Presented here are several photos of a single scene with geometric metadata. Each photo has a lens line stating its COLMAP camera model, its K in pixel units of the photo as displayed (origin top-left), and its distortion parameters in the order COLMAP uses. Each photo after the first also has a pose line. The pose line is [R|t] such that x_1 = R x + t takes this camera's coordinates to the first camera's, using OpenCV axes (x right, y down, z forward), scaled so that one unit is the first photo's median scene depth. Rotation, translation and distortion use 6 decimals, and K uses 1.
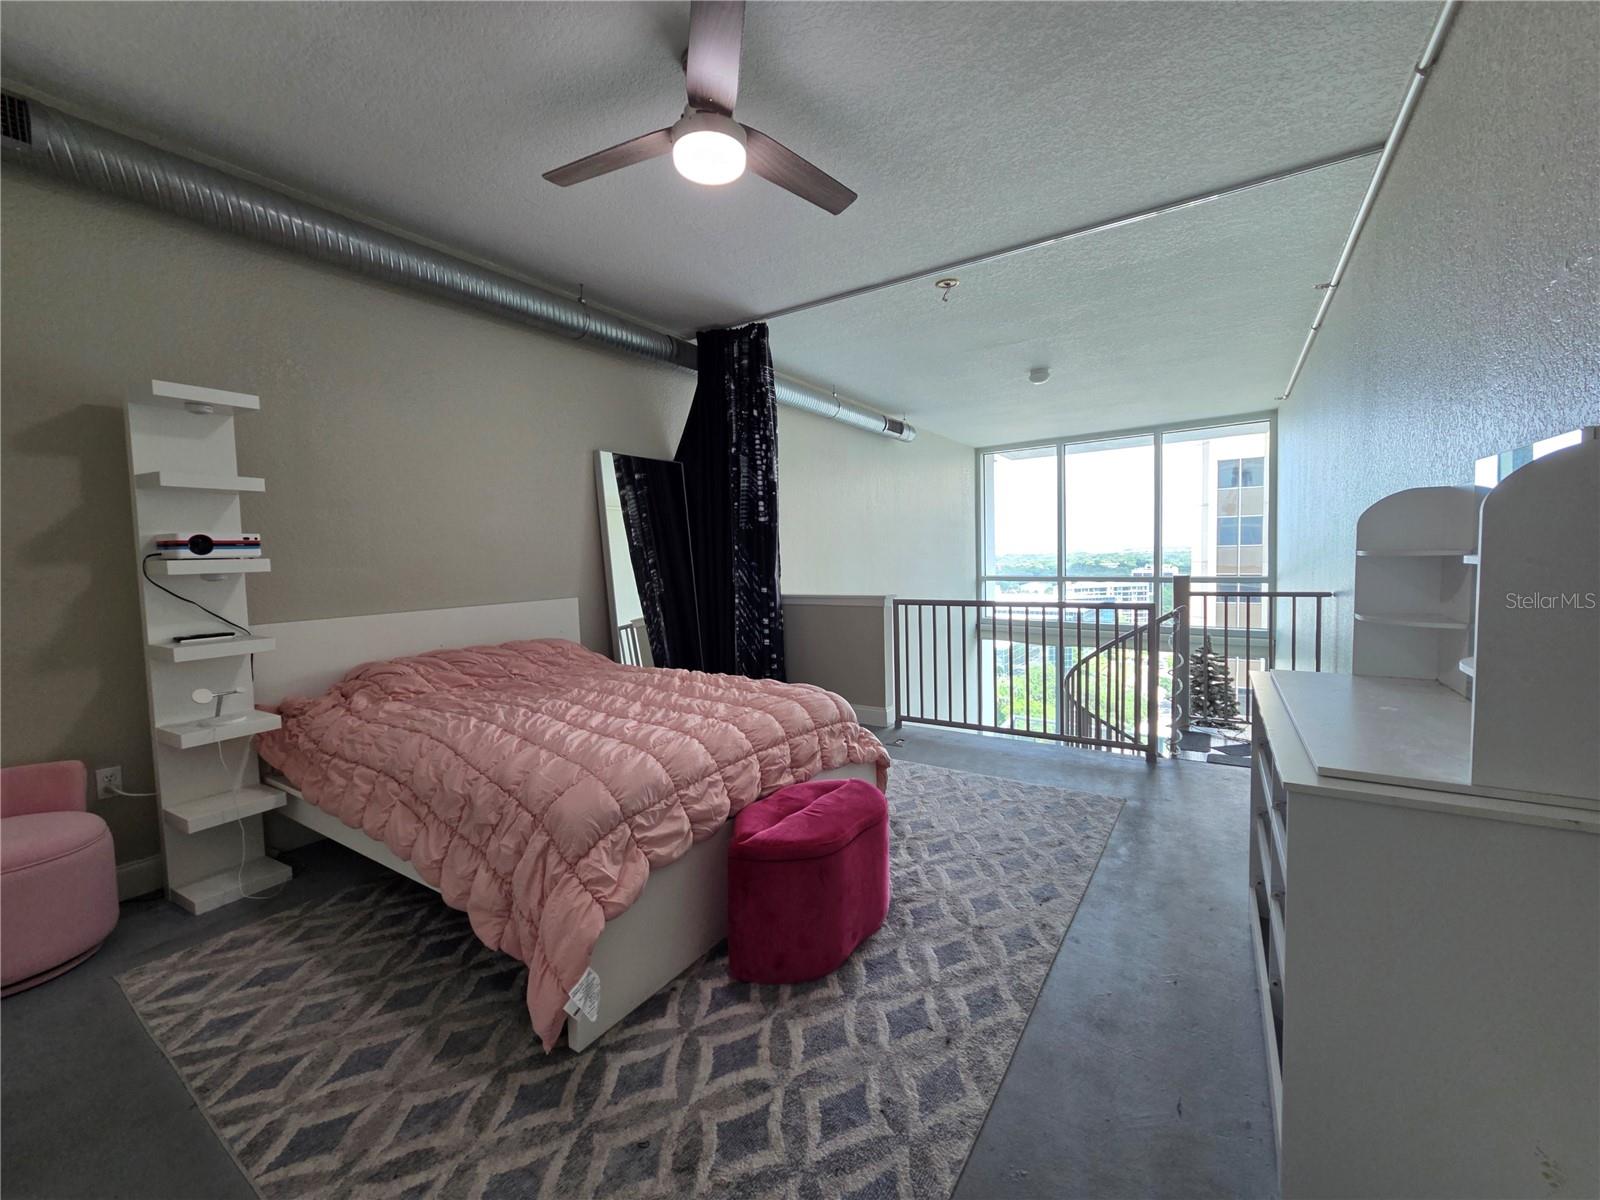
lens RADIAL K [[636.8, 0, 800.0], [0, 636.8, 600.0], [0, 0, 1]] dist [0.000664, 0.000060]
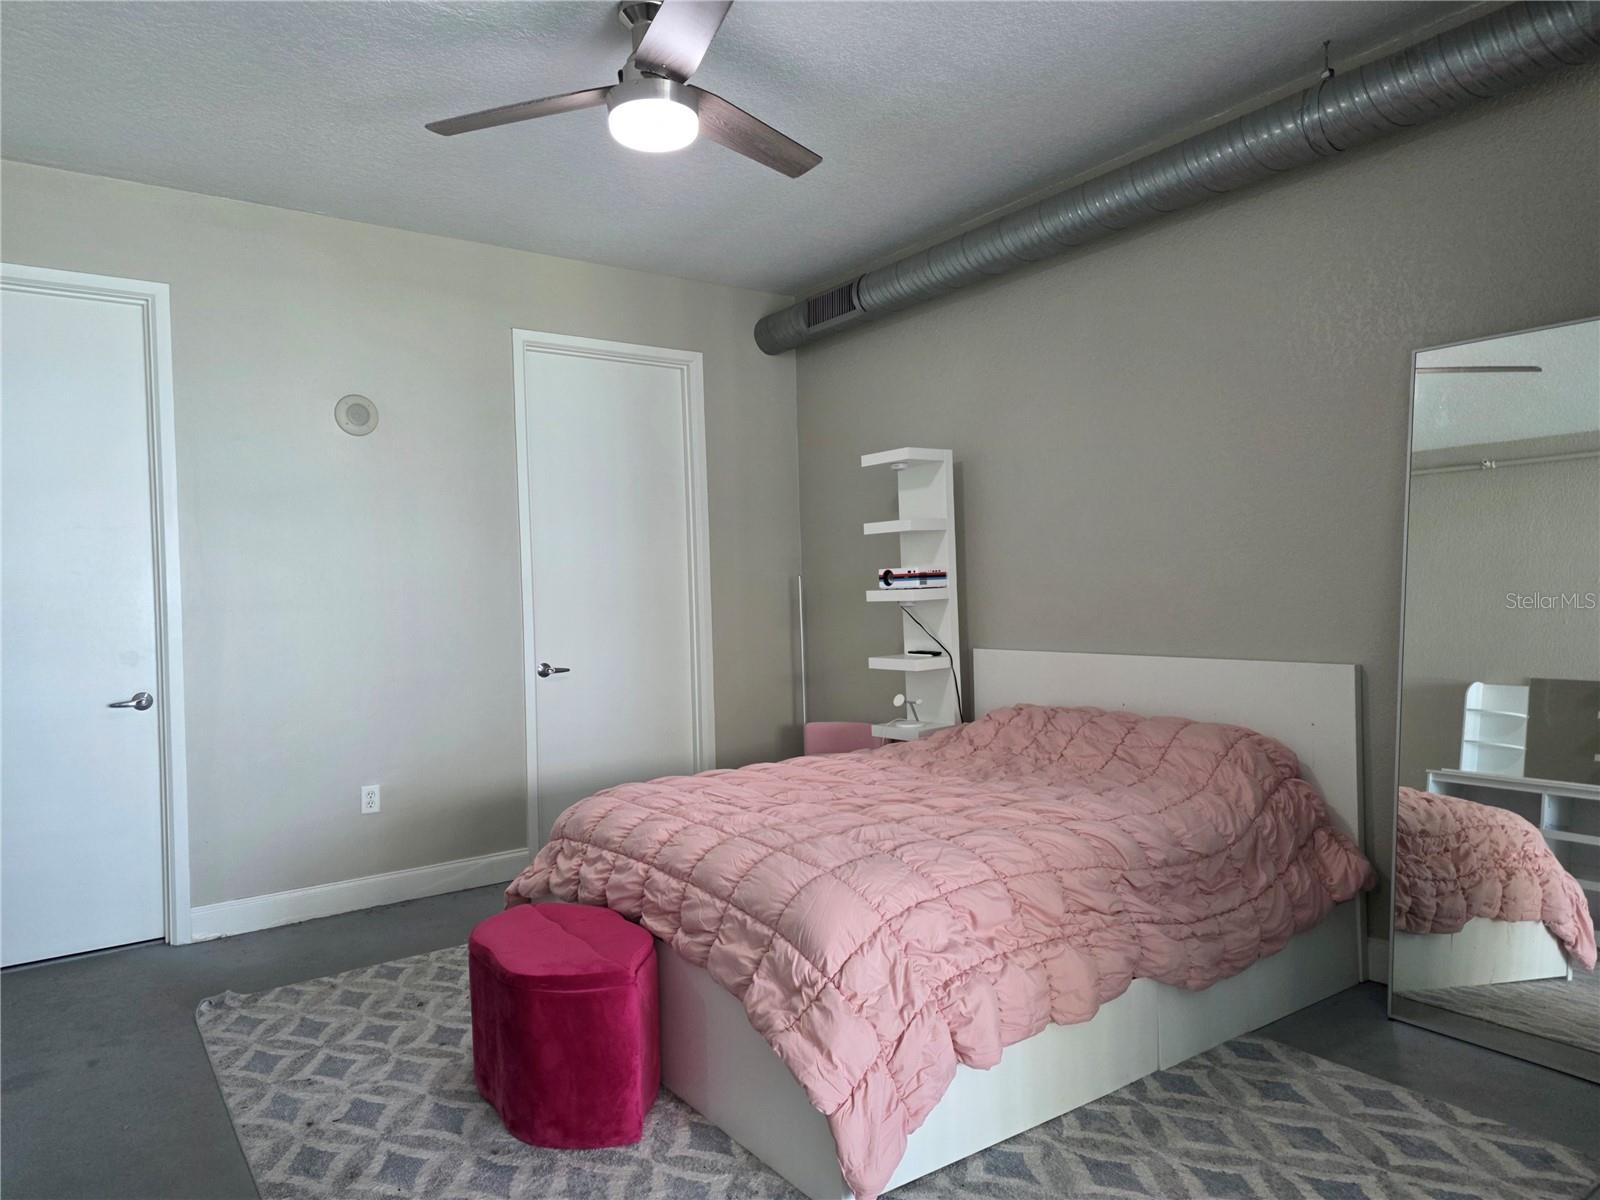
lens RADIAL K [[1077.7, 0, 800.0], [0, 1077.7, 600.0], [0, 0, 1]] dist [0.040702, -0.004690]
pose [[-0.359464, 0.039396, -0.932327, 1.355651], [-0.025191, 0.998335, 0.051898, -0.190867], [0.932819, 0.042142, -0.357873, 2.058566]]
